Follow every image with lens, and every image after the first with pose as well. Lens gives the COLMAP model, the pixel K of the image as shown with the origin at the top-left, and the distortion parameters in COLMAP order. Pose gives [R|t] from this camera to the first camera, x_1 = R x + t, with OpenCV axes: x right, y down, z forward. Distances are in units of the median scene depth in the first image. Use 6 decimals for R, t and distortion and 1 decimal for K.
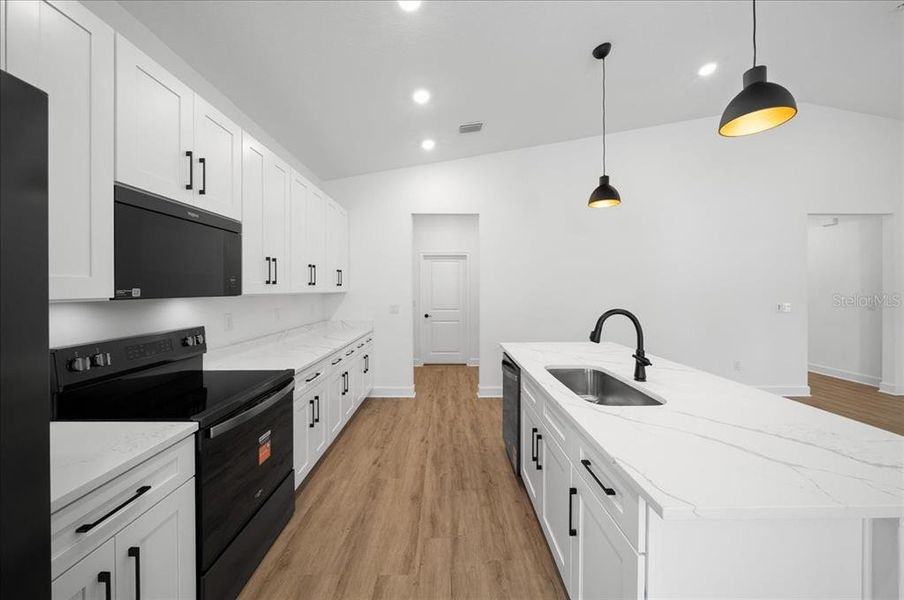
lens RADIAL K [[311.3, 0, 450.2], [0, 311.3, 291.8], [0, 0, 1]] dist [-0.004943, -0.000055]
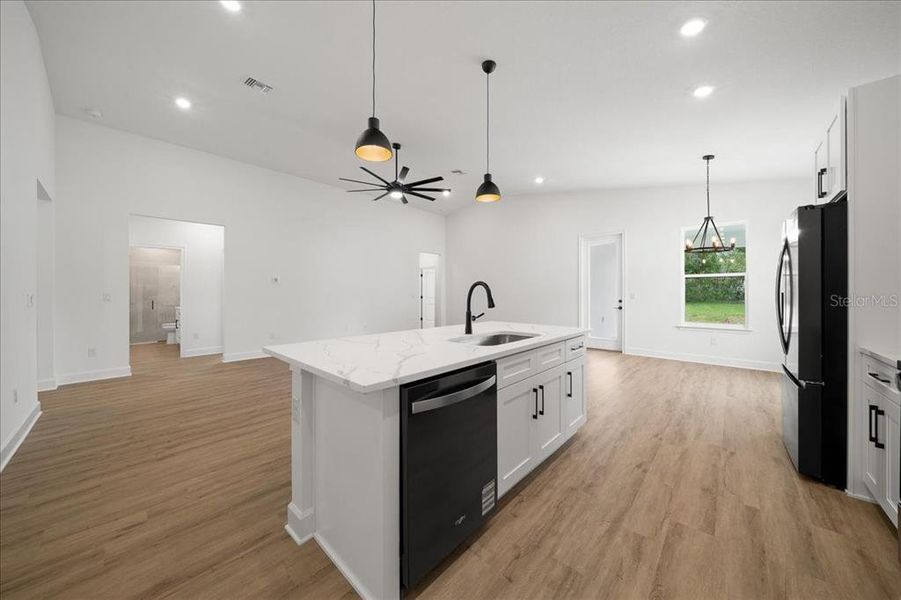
lens RADIAL K [[310.3, 0, 445.7], [0, 310.3, 293.8], [0, 0, 1]] dist [-0.004943, -0.000055]
pose [[-0.719751, -0.003172, 0.694225, -0.207467], [0.005141, 0.999938, 0.009899, 0.073343], [-0.694213, 0.010694, -0.719690, 1.612292]]
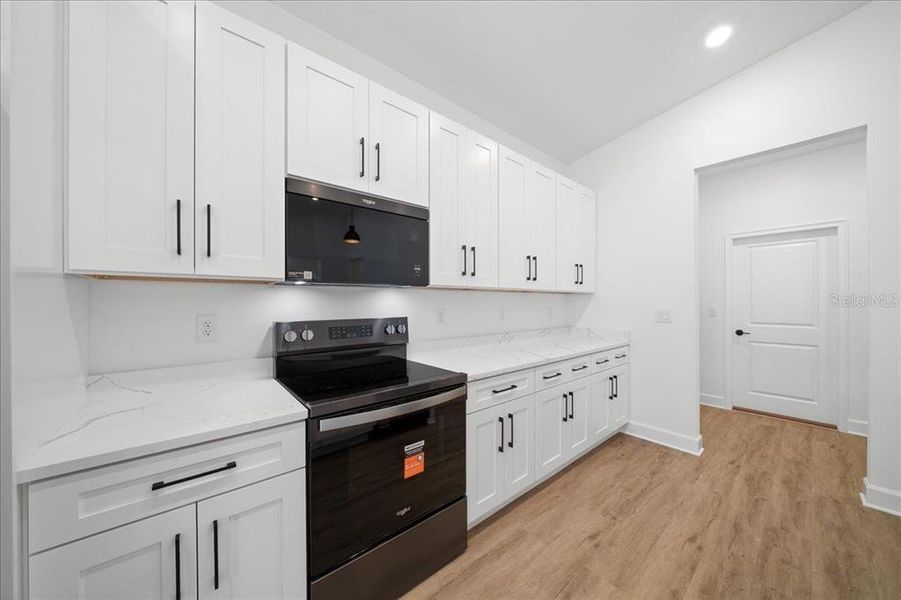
lens RADIAL K [[310.3, 0, 452.4], [0, 310.3, 302.3], [0, 0, 1]] dist [-0.004943, -0.000055]
pose [[0.645043, -0.000778, -0.764145, 0.078669], [-0.004163, 0.999981, -0.004532, 0.054828], [0.764135, 0.006104, 0.645028, 0.372860]]
